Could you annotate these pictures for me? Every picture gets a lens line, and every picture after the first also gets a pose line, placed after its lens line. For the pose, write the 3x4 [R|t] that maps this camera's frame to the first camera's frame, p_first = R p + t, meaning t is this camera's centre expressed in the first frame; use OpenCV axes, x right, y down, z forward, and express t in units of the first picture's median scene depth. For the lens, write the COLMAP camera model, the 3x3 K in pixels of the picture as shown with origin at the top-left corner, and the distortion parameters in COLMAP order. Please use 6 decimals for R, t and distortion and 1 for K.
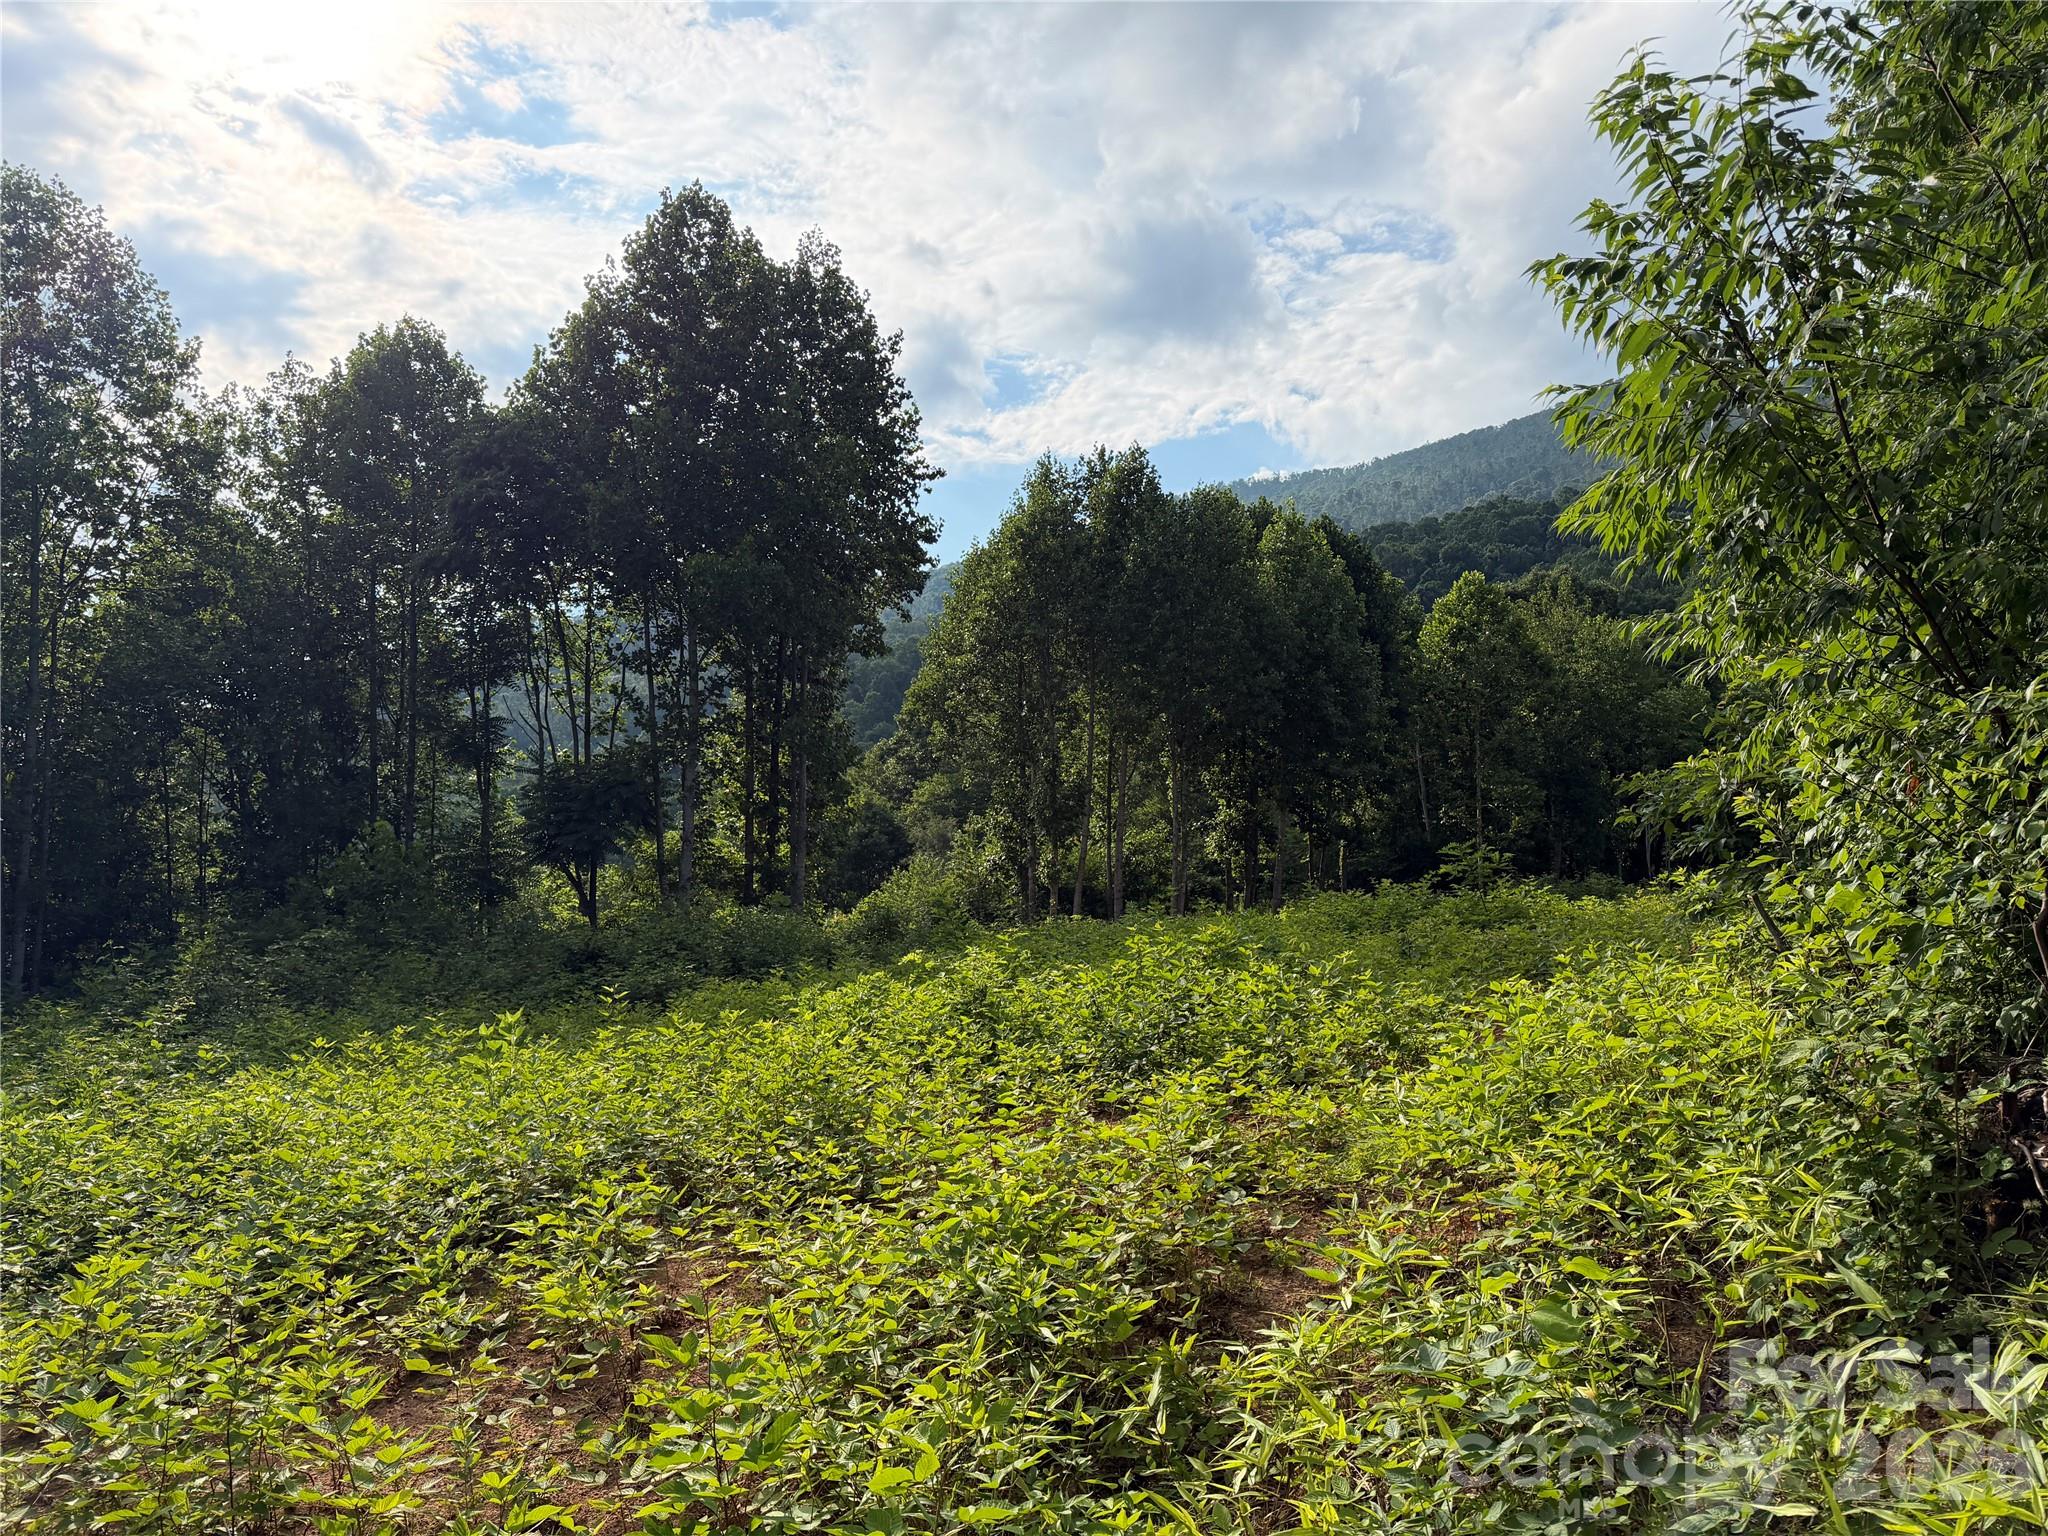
lens RADIAL K [[1393.0, 0, 1010.5], [0, 1393.0, 770.5], [0, 0, 1]] dist [0.062253, -0.003225]
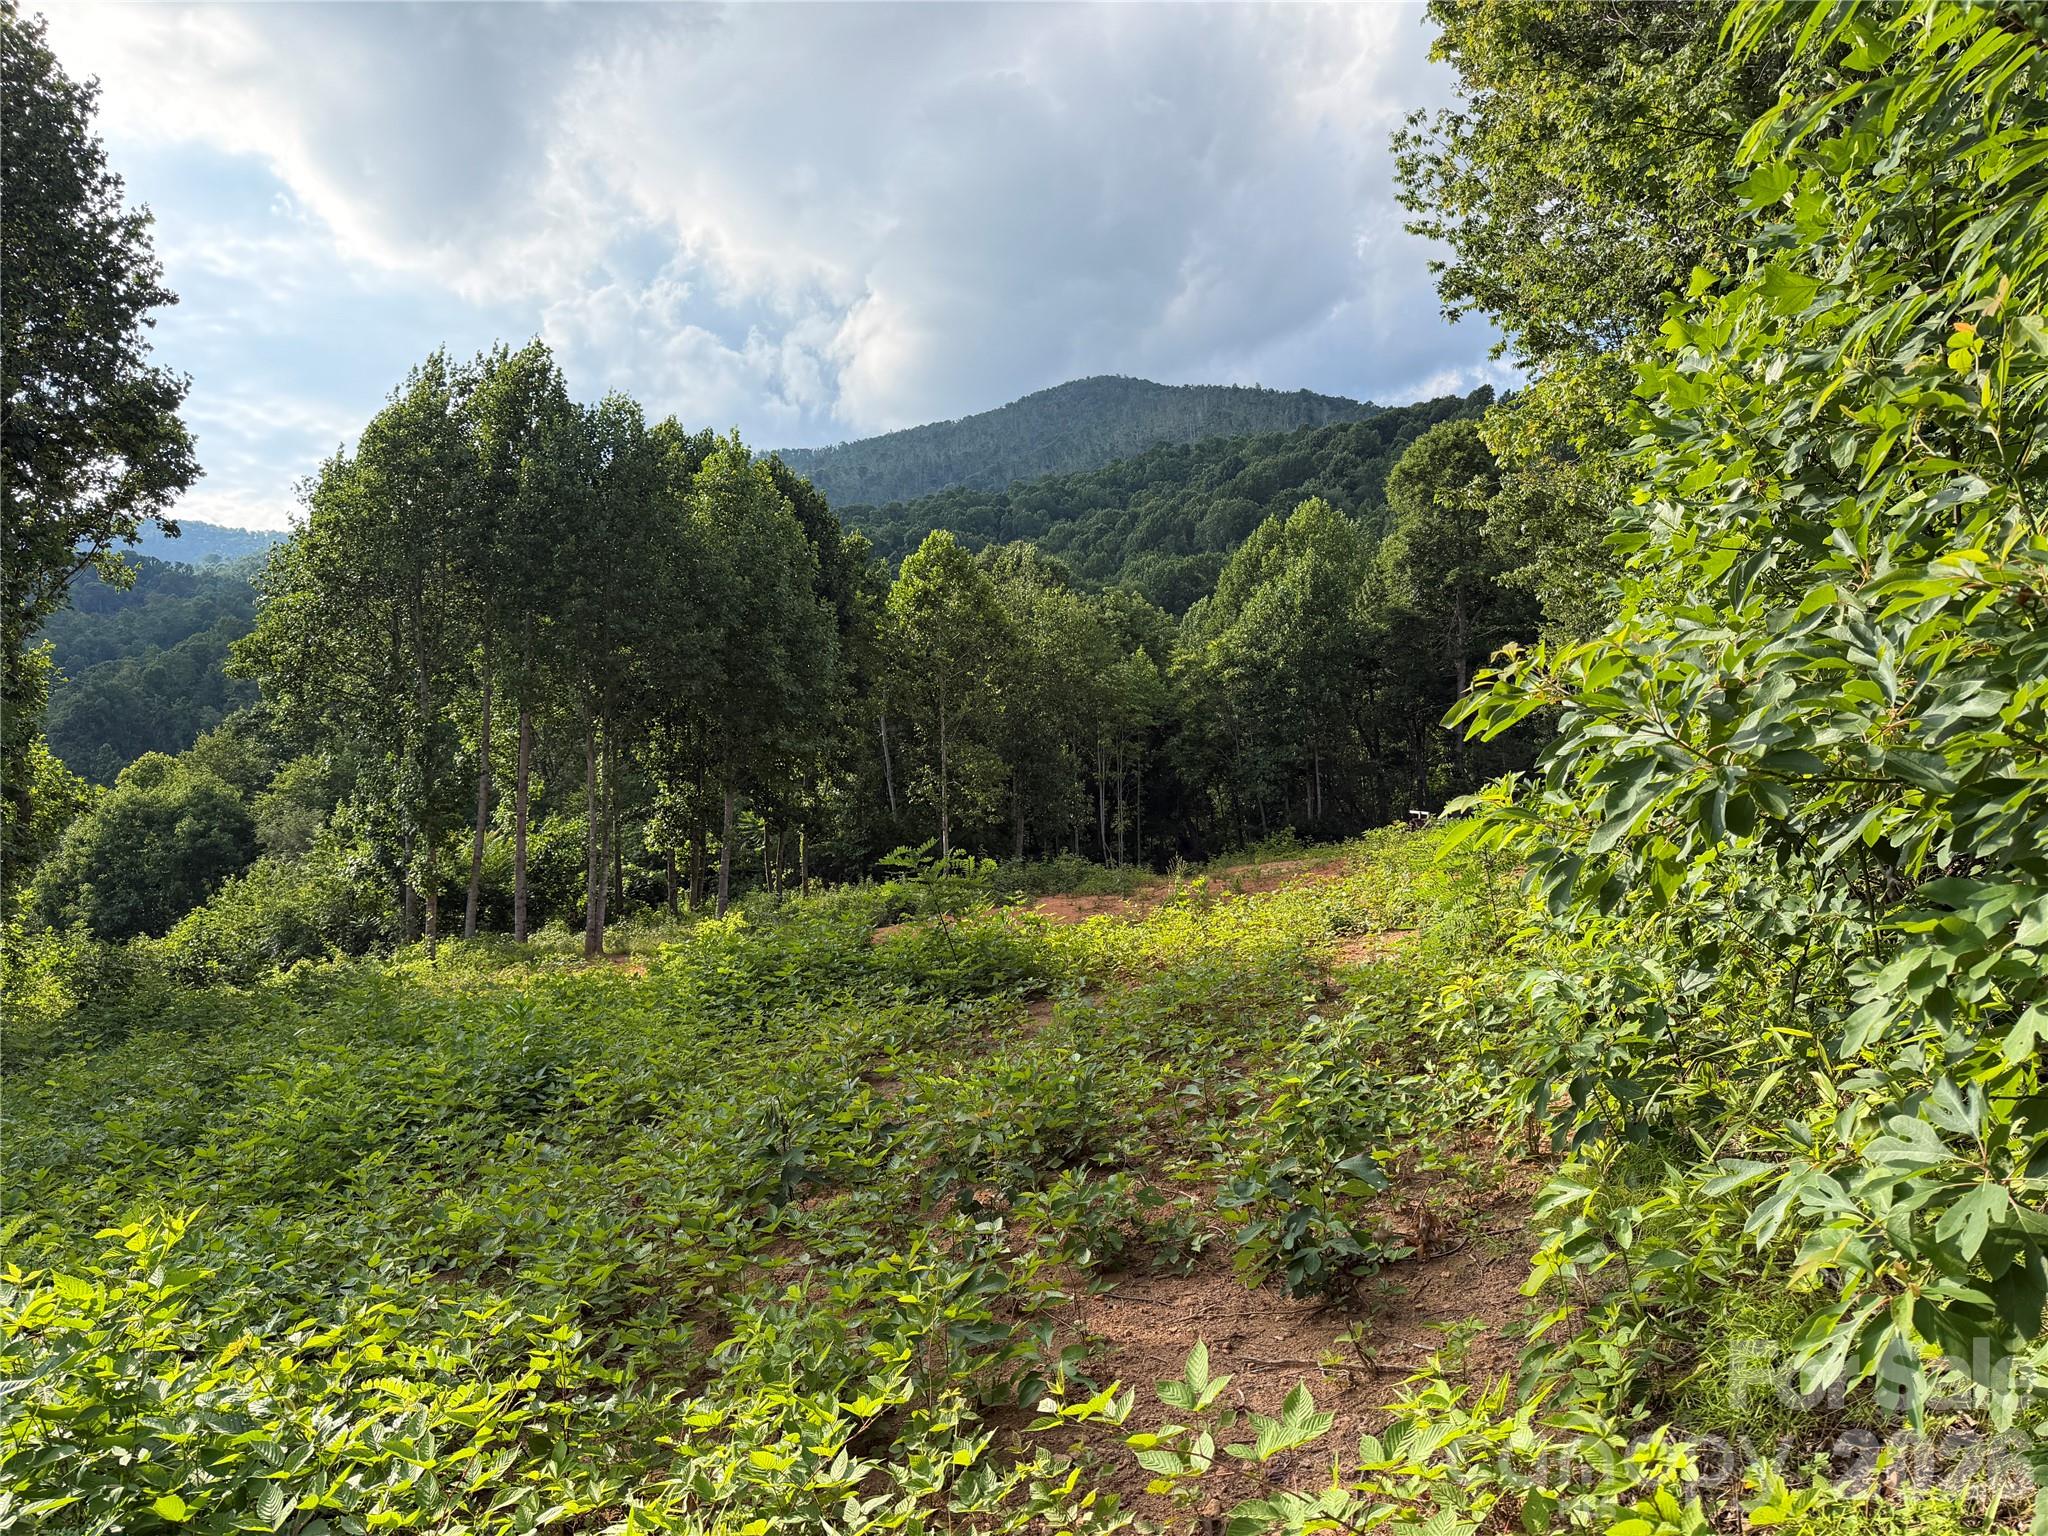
lens RADIAL K [[1393.0, 0, 1024.1], [0, 1393.0, 778.1], [0, 0, 1]] dist [0.062253, -0.003225]
pose [[0.928430, -0.015852, 0.371168, 0.040466], [0.008480, 0.999733, 0.021486, 0.002163], [-0.371409, -0.016801, 0.928317, 0.124732]]
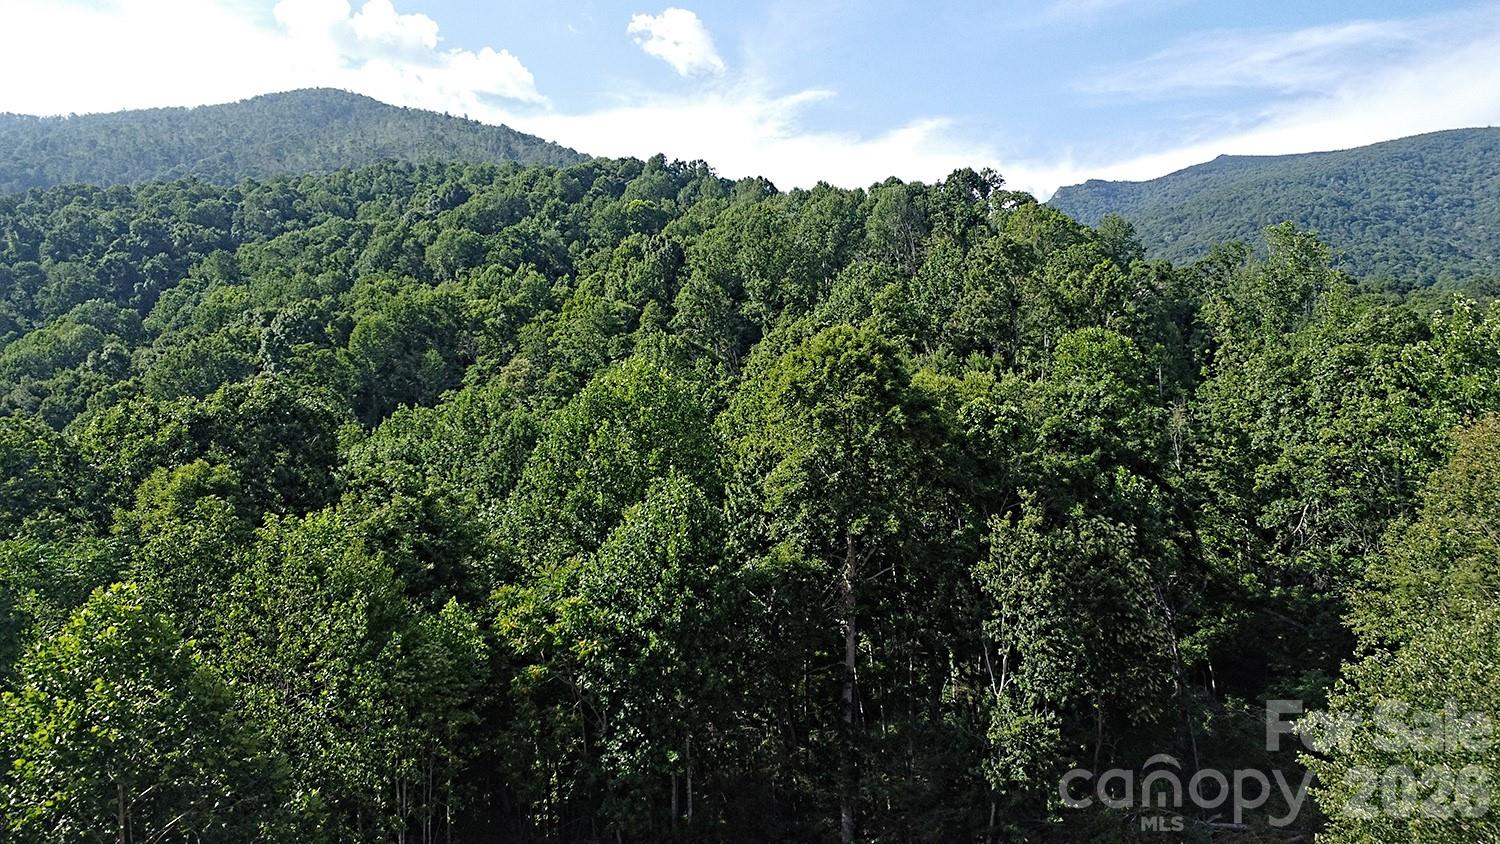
lens RADIAL K [[1095.7, 0, 748.5], [0, 1095.7, 420.8], [0, 0, 1]] dist [-0.010277, -0.002585]
pose [[0.689265, 0.006742, 0.724478, 0.210210], [-0.025571, 0.999560, 0.015026, -0.207904], [-0.724058, -0.028882, 0.689134, 0.598604]]
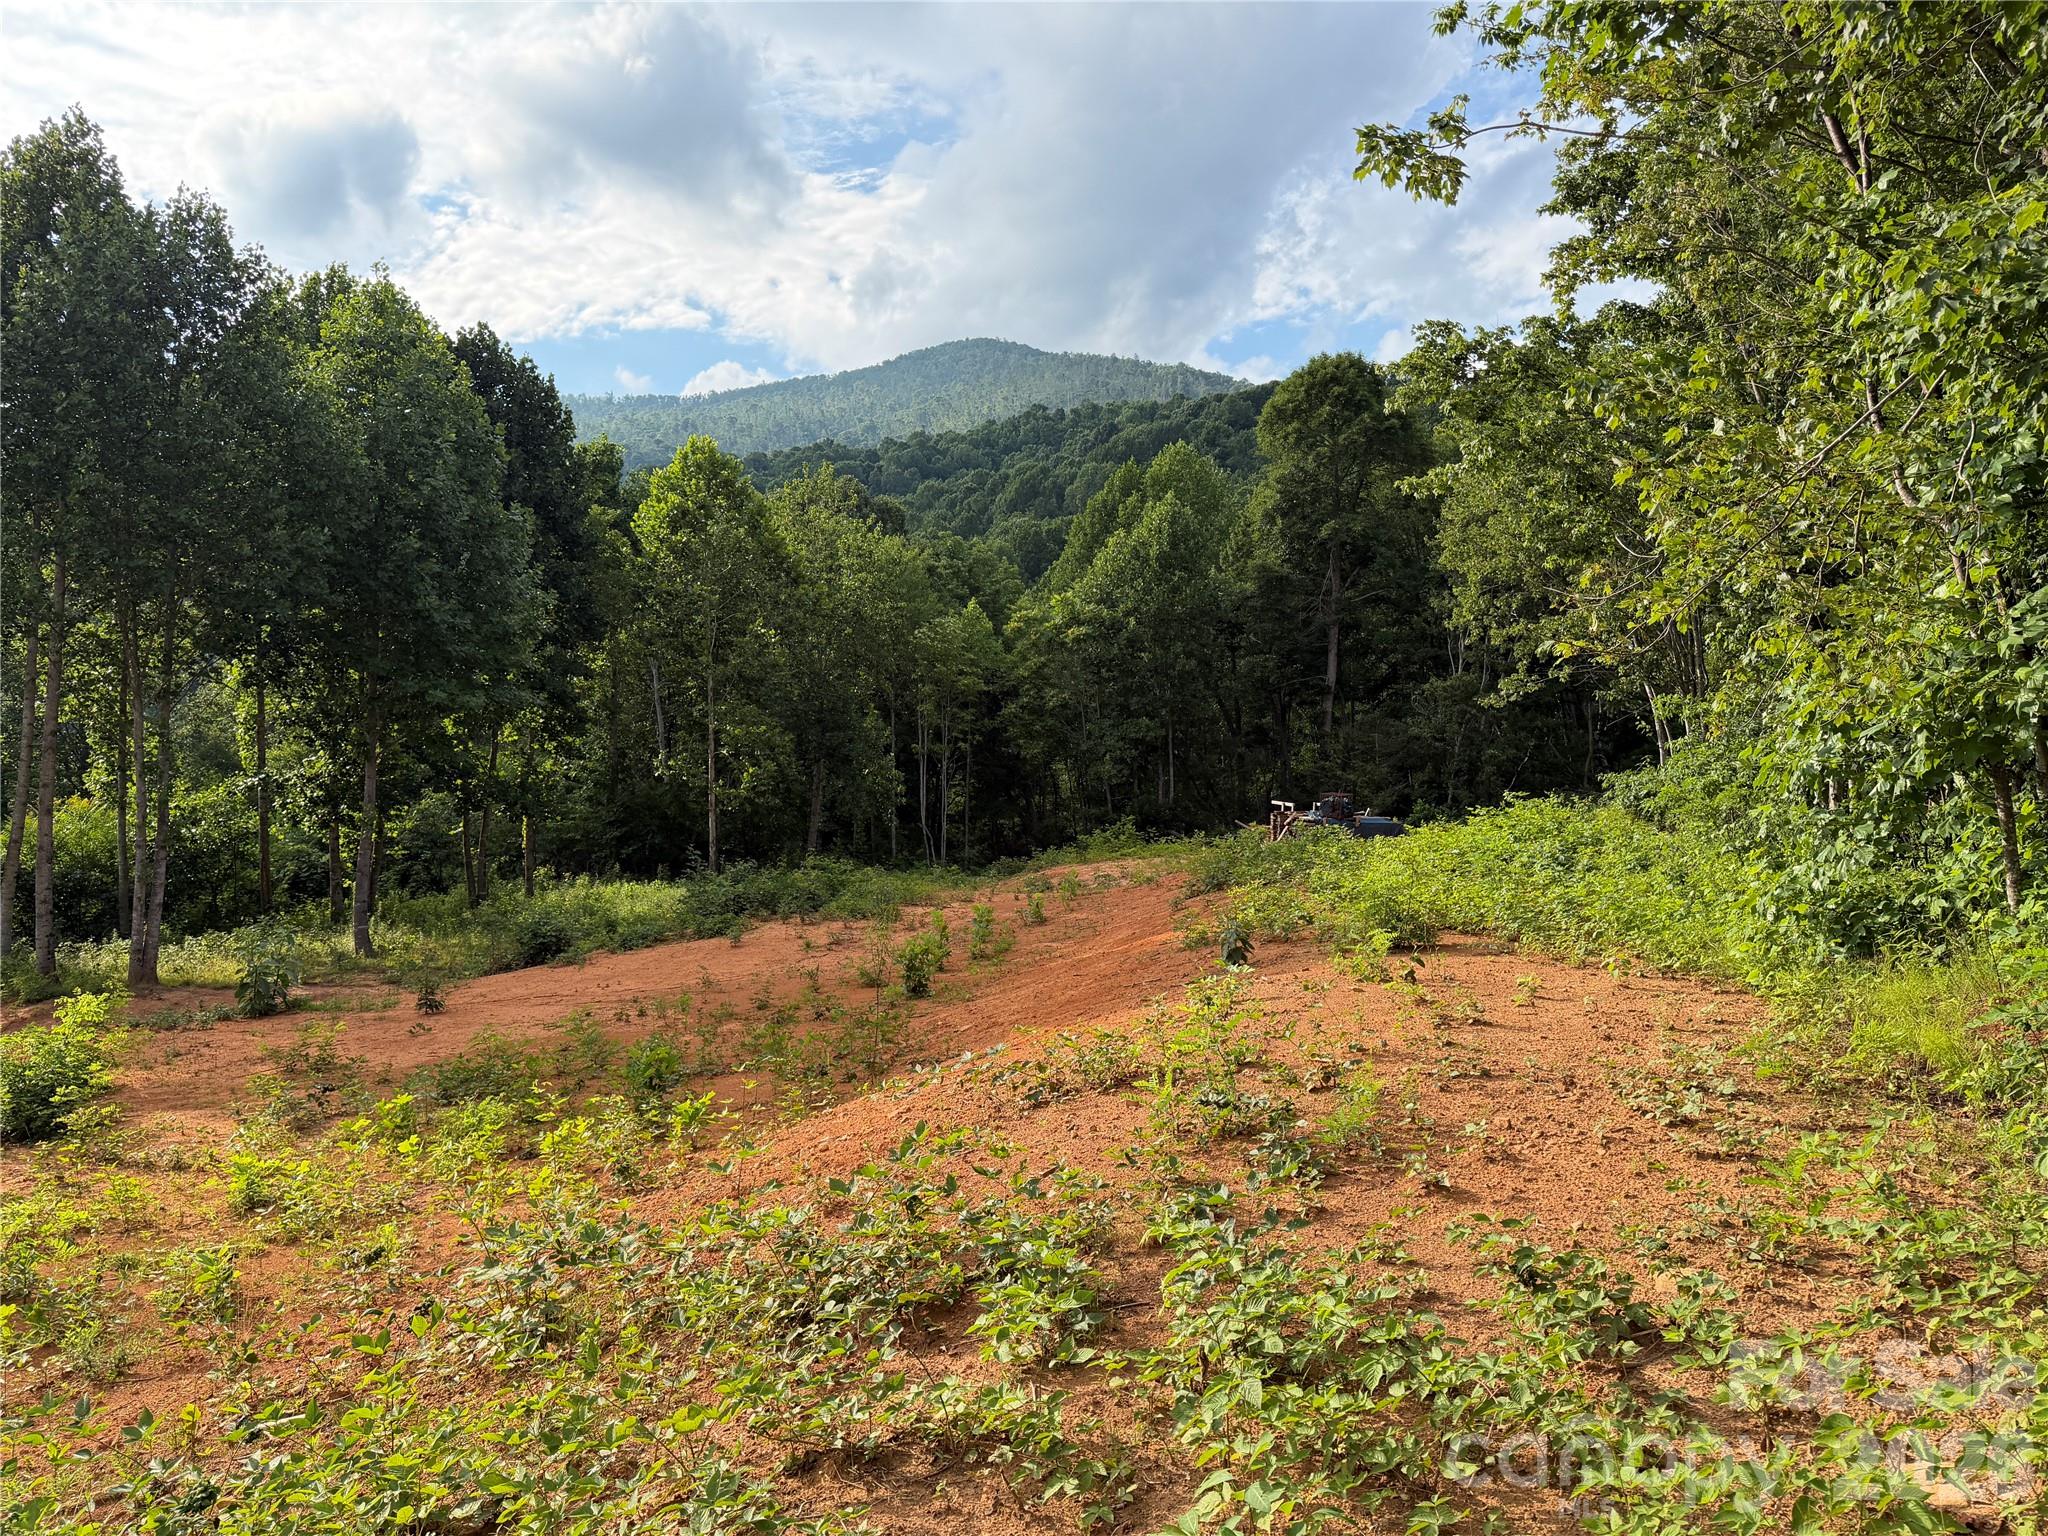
lens RADIAL K [[1393.0, 0, 1033.8], [0, 1393.0, 765.0], [0, 0, 1]] dist [0.062253, -0.003225]
pose [[0.887365, 0.001789, 0.461065, 0.144238], [-0.020489, 0.999158, 0.035556, 0.001241], [-0.460613, -0.040998, 0.886654, 0.261320]]
